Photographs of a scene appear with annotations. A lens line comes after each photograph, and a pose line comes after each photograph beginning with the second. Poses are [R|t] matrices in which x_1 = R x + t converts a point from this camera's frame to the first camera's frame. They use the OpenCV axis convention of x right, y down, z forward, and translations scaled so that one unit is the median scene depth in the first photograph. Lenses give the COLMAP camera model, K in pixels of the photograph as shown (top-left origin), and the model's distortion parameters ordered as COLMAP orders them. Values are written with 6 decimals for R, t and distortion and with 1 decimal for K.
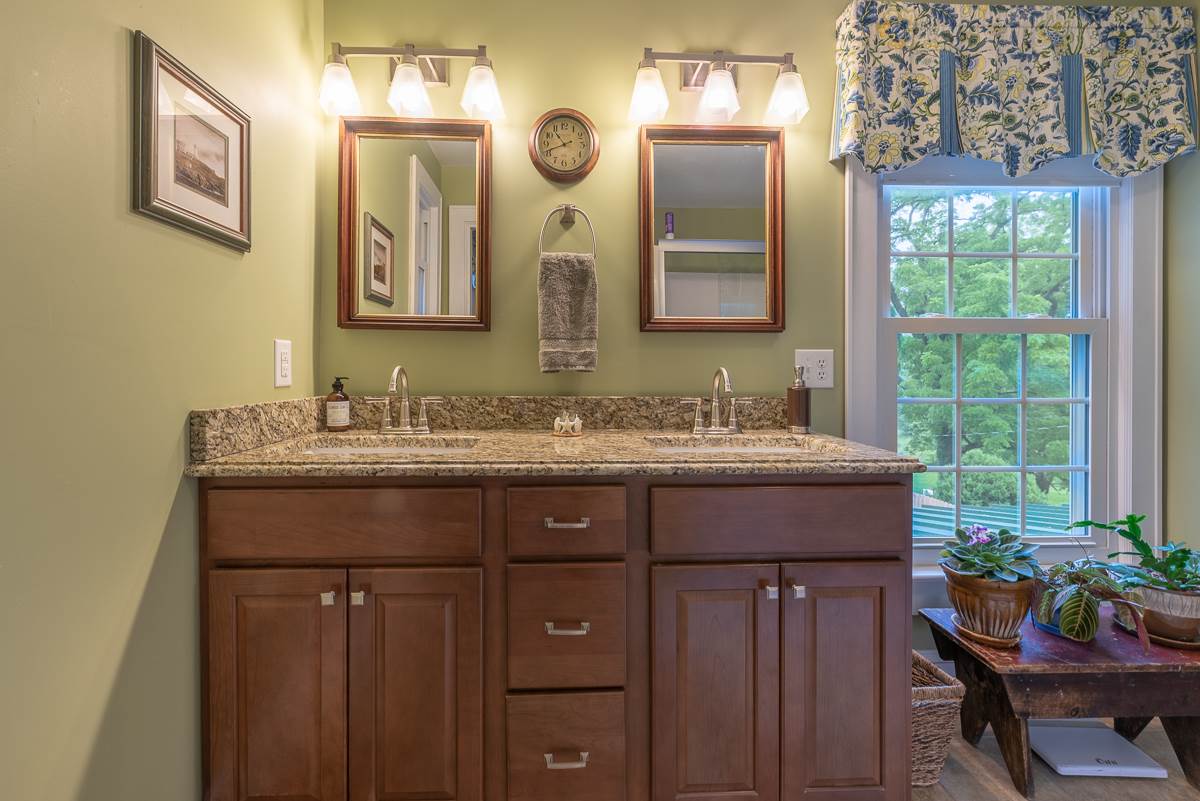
lens RADIAL K [[531.7, 0, 609.3], [0, 531.7, 383.0], [0, 0, 1]] dist [0.000507, -0.000568]
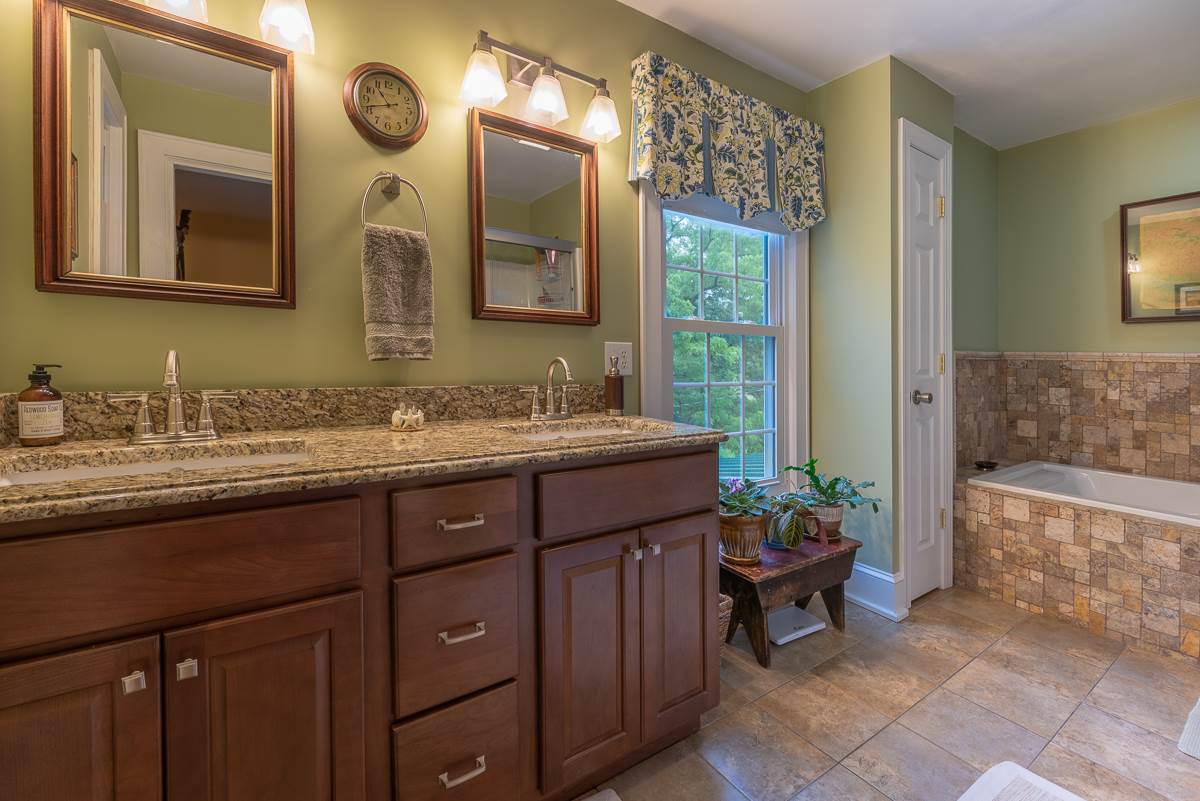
lens RADIAL K [[532.2, 0, 602.2], [0, 532.2, 368.3], [0, 0, 1]] dist [-0.001113, -0.000868]
pose [[0.837851, 0.000666, 0.545898, -0.289542], [-0.002821, 0.999991, 0.003109, -0.010530], [-0.545891, -0.004145, 0.837846, 0.054881]]
